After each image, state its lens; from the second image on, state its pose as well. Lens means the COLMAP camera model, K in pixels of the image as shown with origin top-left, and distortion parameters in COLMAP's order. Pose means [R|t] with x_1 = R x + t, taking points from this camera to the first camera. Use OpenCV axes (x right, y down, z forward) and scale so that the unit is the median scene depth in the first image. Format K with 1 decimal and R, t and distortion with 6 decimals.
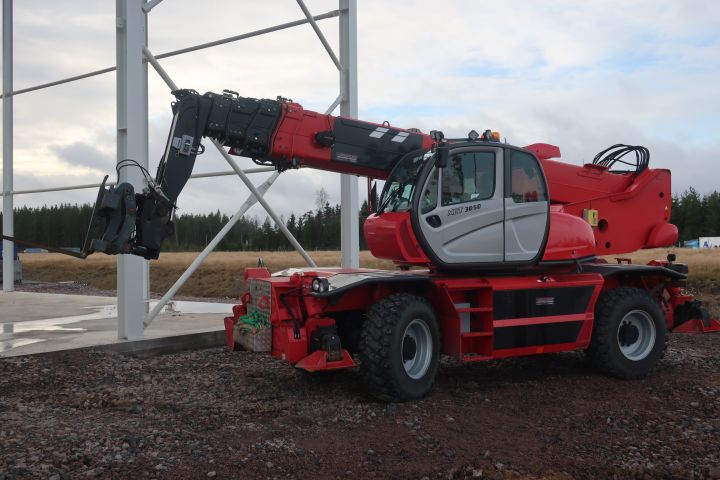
lens RADIAL K [[746.0, 0, 360.0], [0, 746.0, 240.0], [0, 0, 1]] dist [0.003291, -0.006329]
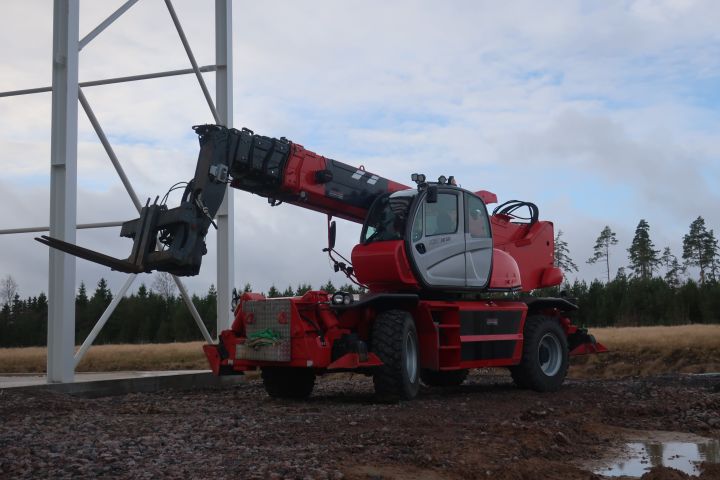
lens RADIAL K [[880.0, 0, 360.0], [0, 880.0, 240.0], [0, 0, 1]] dist [0.003863, -0.021994]
pose [[0.939359, 0.027092, 0.341864, -0.440458], [0.013409, 0.993211, -0.115554, 0.113825], [-0.342674, 0.113131, 0.932618, -0.253753]]
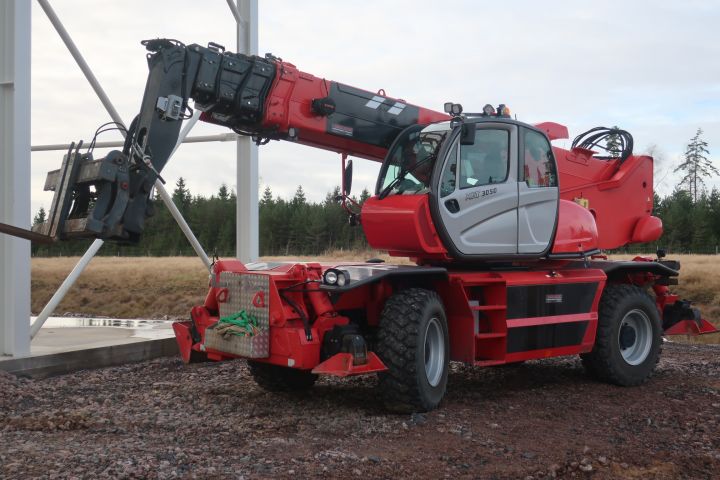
lens RADIAL K [[973.5, 0, 360.0], [0, 973.5, 240.0], [0, 0, 1]] dist [-0.000177, -0.007045]
pose [[0.971469, 0.010151, 0.236951, -0.260187], [-0.008593, 0.999934, -0.007606, 0.022982], [-0.237012, 0.005352, 0.971492, -0.080434]]
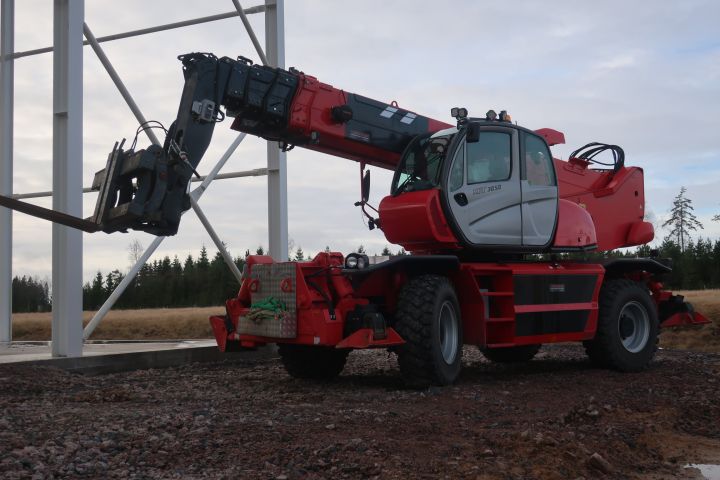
lens RADIAL K [[867.5, 0, 360.0], [0, 867.5, 240.0], [0, 0, 1]] dist [-0.002952, -0.003777]
pose [[0.977271, 0.002457, 0.211980, -0.249684], [0.013516, 0.997176, -0.073868, 0.101534], [-0.211563, 0.075054, 0.974478, -0.056829]]
